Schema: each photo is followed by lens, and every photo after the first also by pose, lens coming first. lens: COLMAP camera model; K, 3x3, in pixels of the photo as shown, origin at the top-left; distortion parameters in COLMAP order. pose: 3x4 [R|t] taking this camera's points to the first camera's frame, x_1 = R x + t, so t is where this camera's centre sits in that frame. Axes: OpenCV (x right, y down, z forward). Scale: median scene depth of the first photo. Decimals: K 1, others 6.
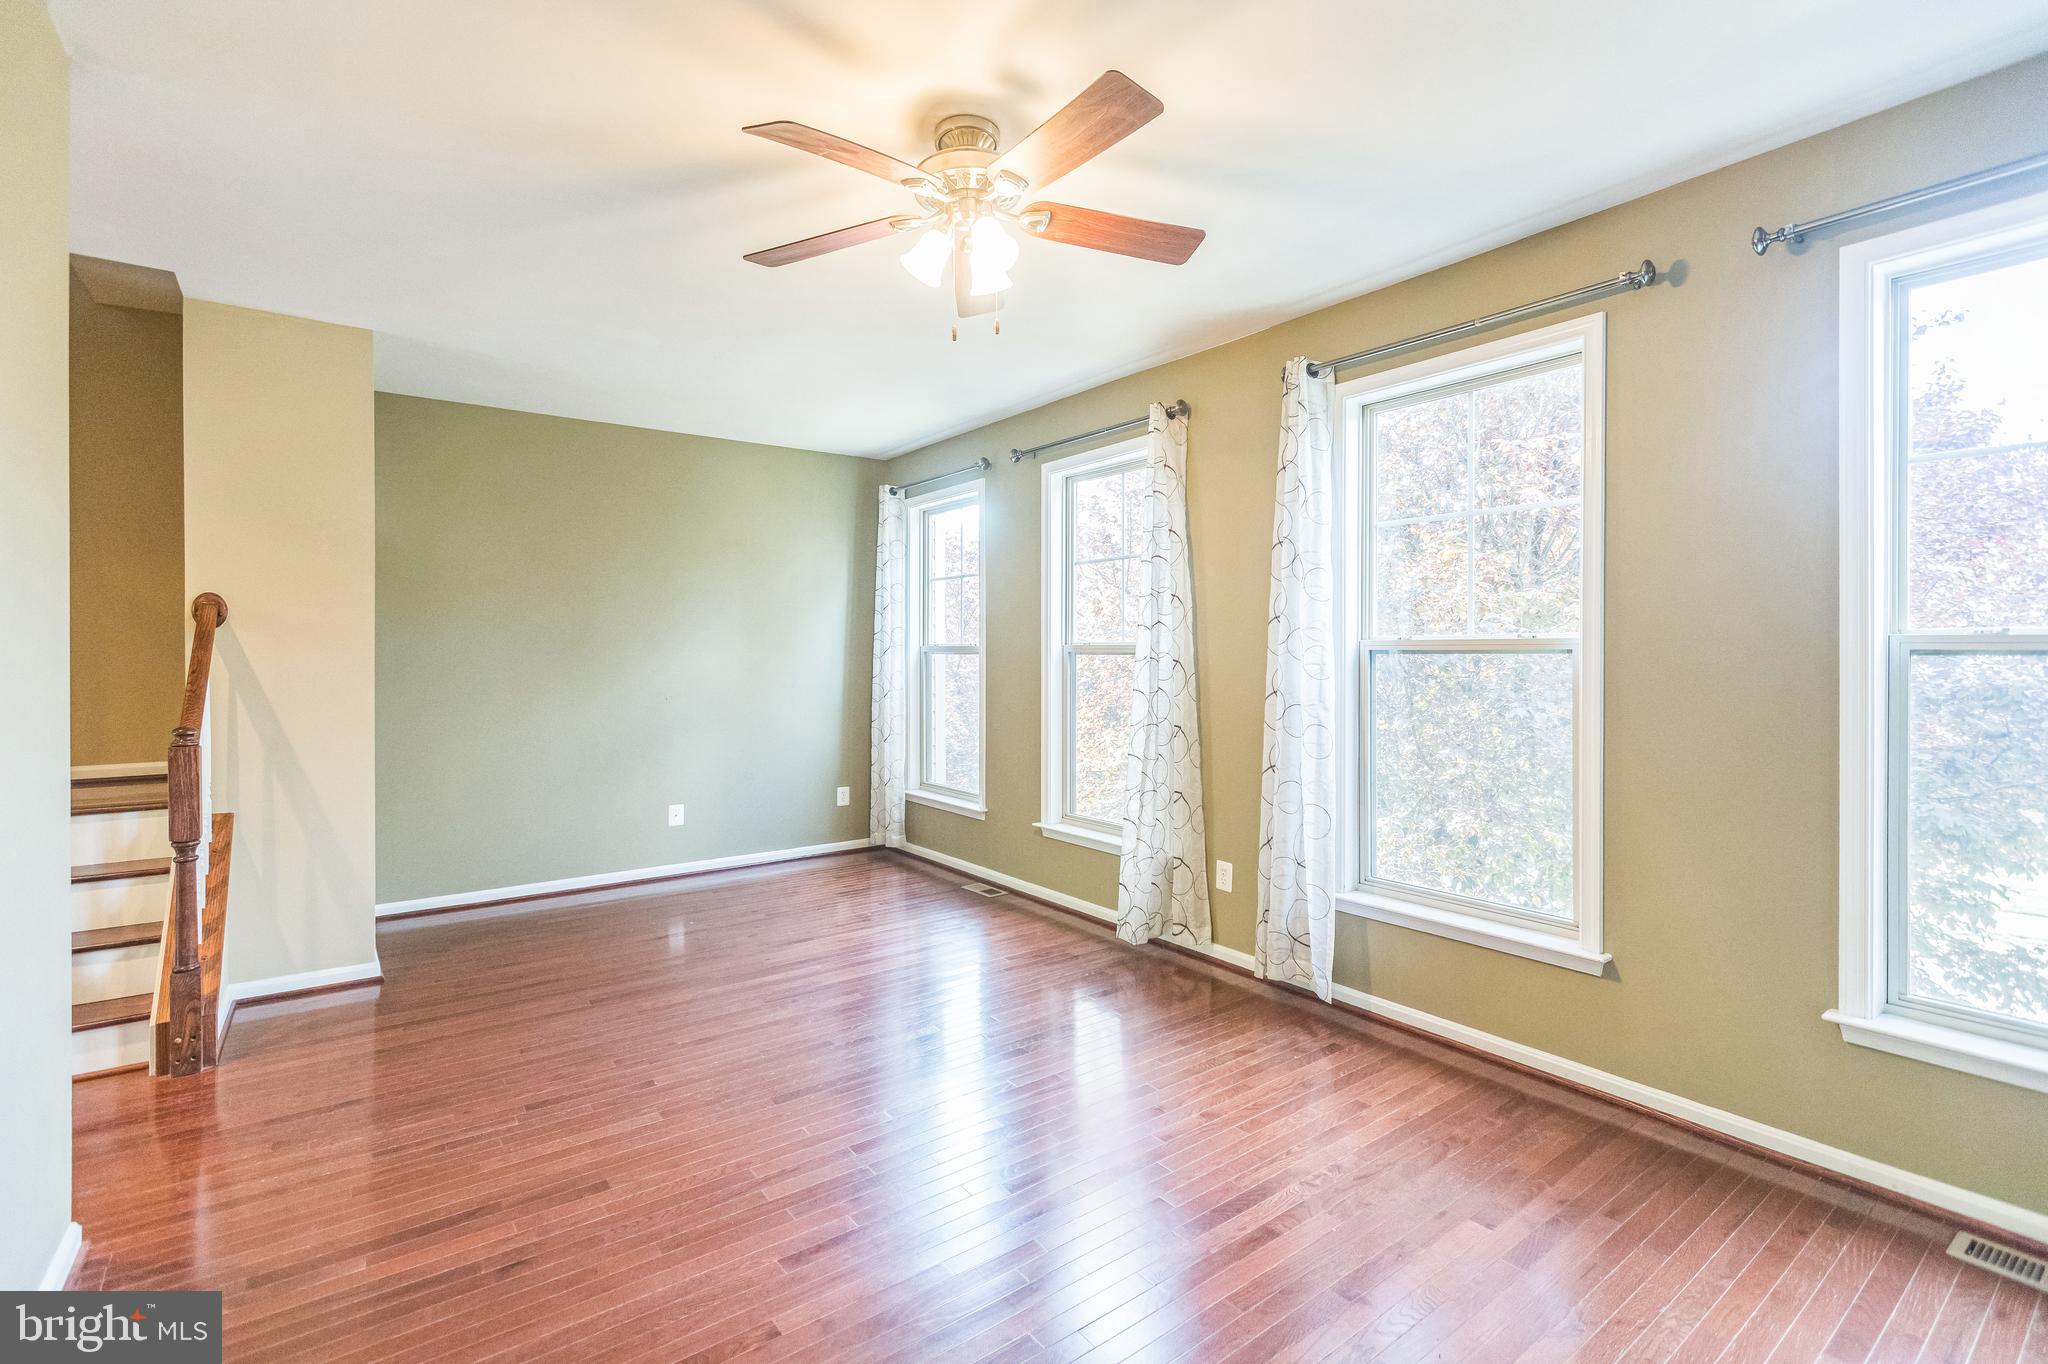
lens RADIAL K [[928.8, 0, 1025.3], [0, 928.8, 654.9], [0, 0, 1]] dist [-0.000601, -0.000048]
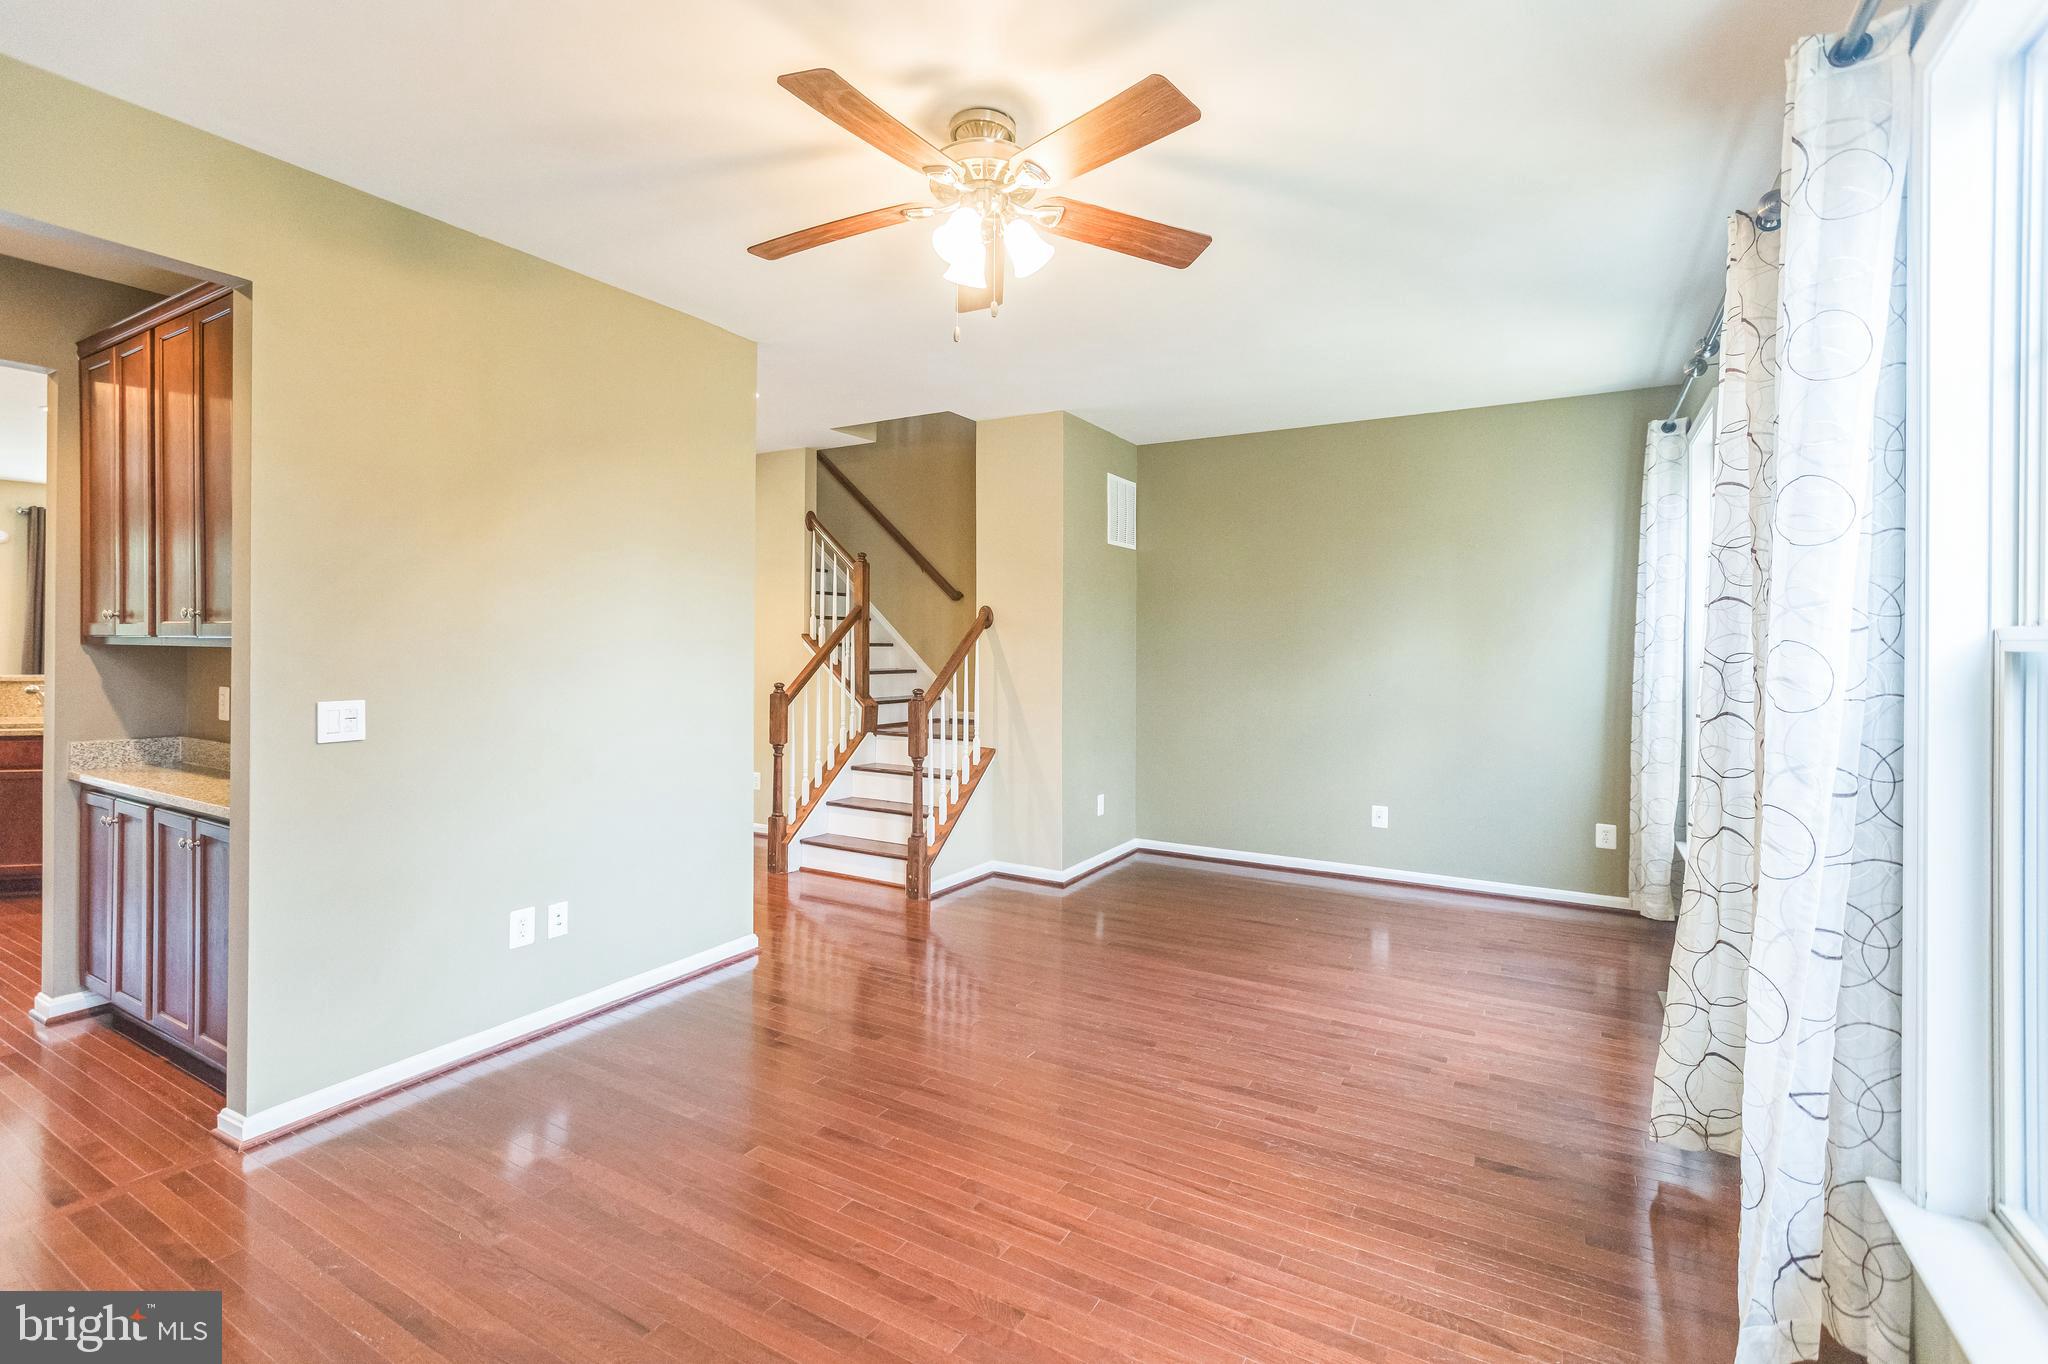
lens RADIAL K [[924.7, 0, 994.7], [0, 924.7, 644.7], [0, 0, 1]] dist [-0.000045, 0.000181]
pose [[0.377301, 0.004741, -0.926079, 0.360493], [-0.009514, 0.999954, 0.001243, -0.002803], [0.926042, 0.008341, 0.377329, 0.269166]]
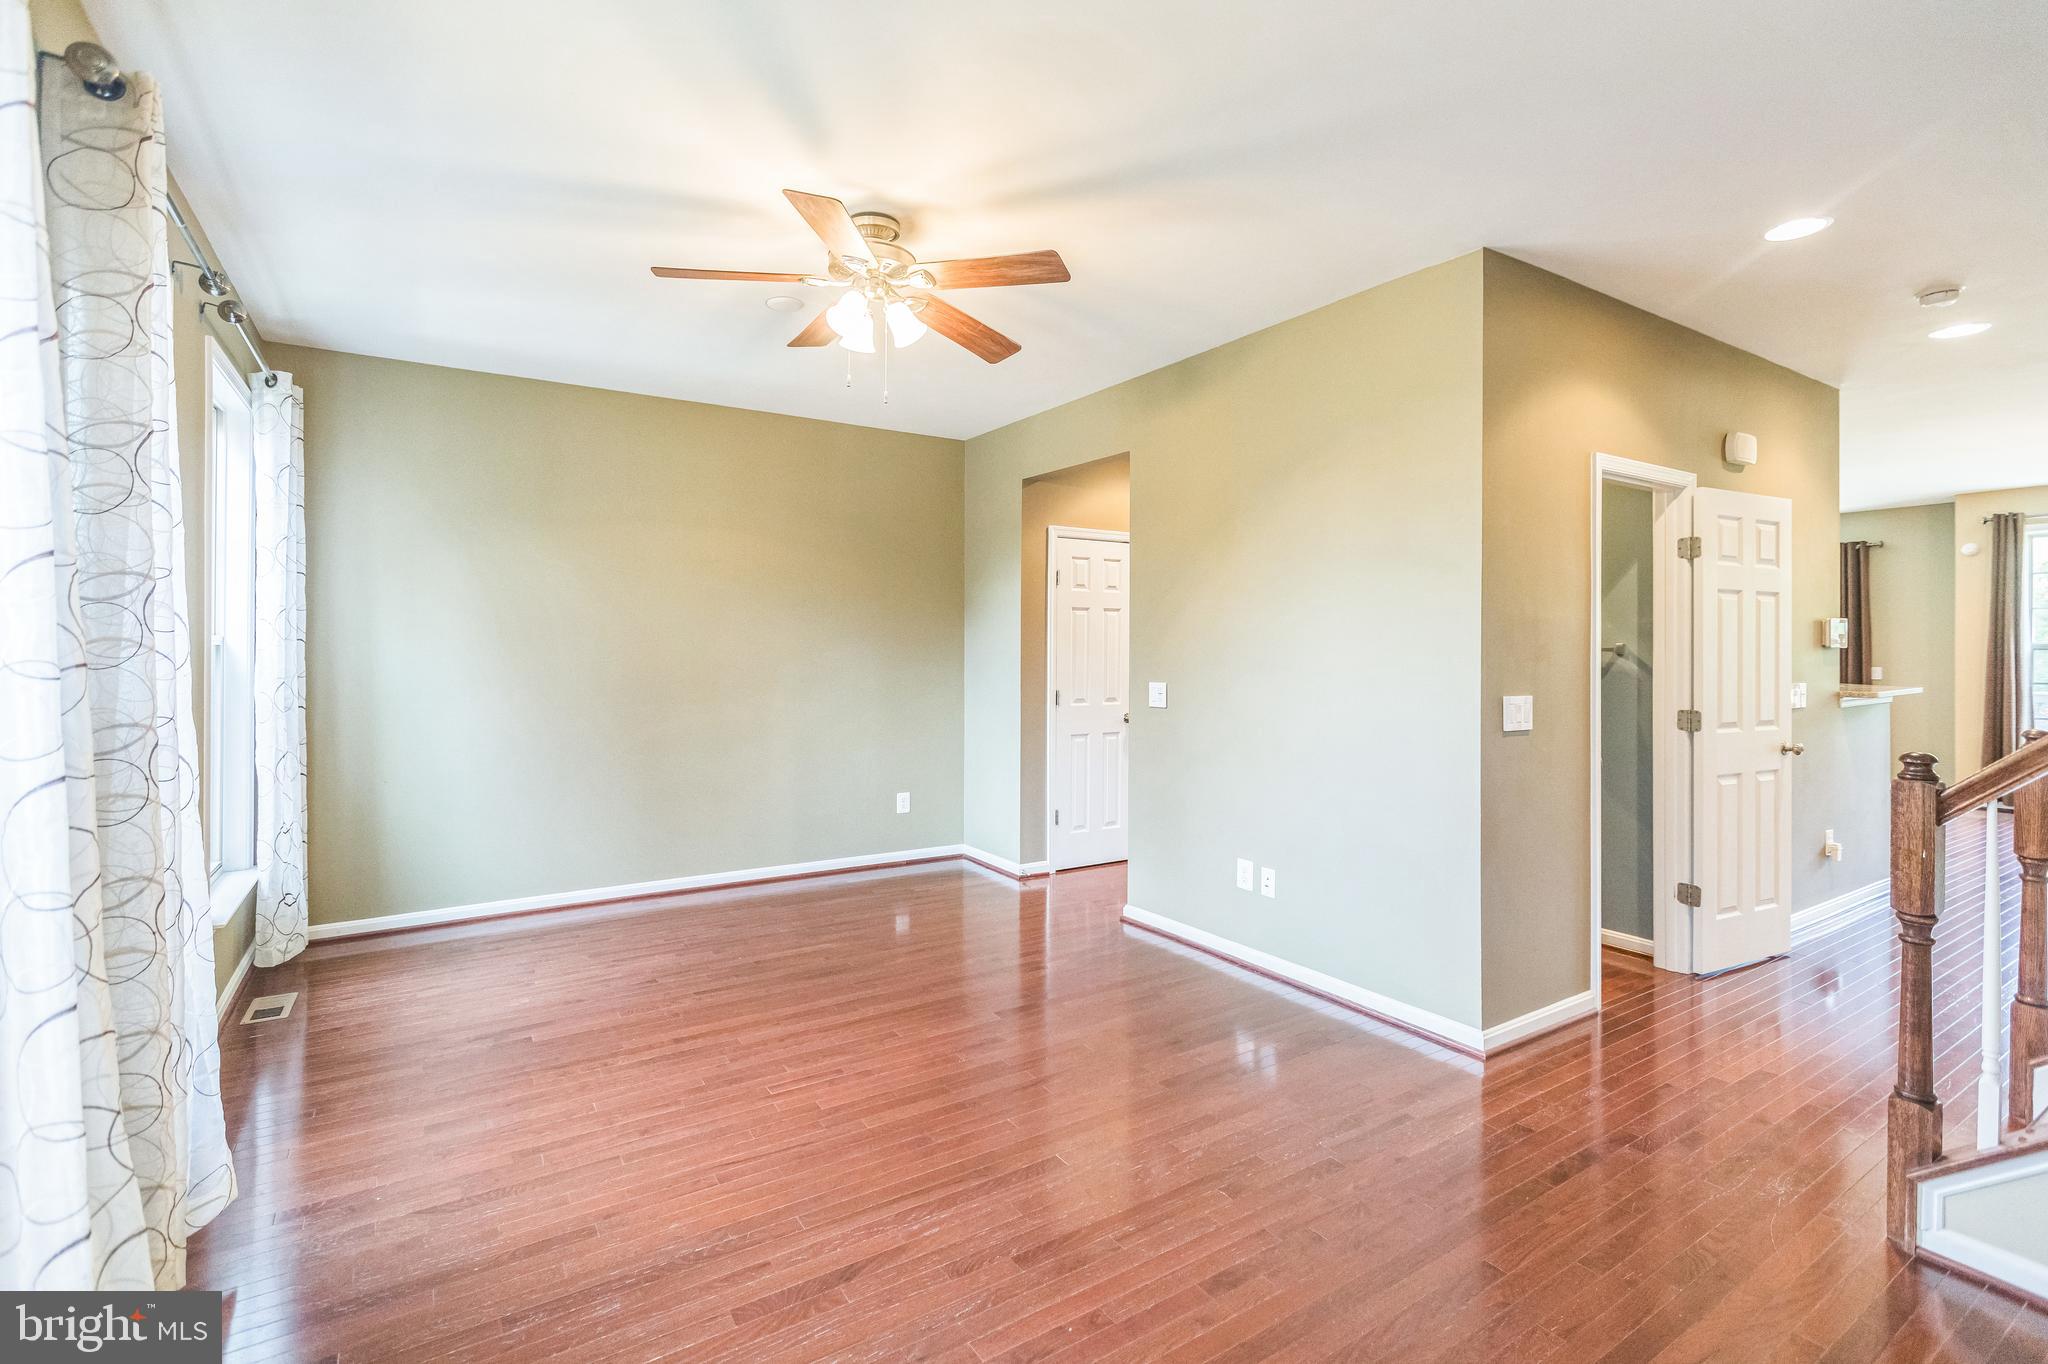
lens RADIAL K [[928.8, 0, 1025.3], [0, 928.8, 654.9], [0, 0, 1]] dist [-0.000601, -0.000048]
pose [[-0.998239, 0.000527, 0.059313, -0.144412], [0.001044, 0.999962, 0.008688, -0.000208], [-0.059306, 0.008734, -0.998202, 0.929383]]
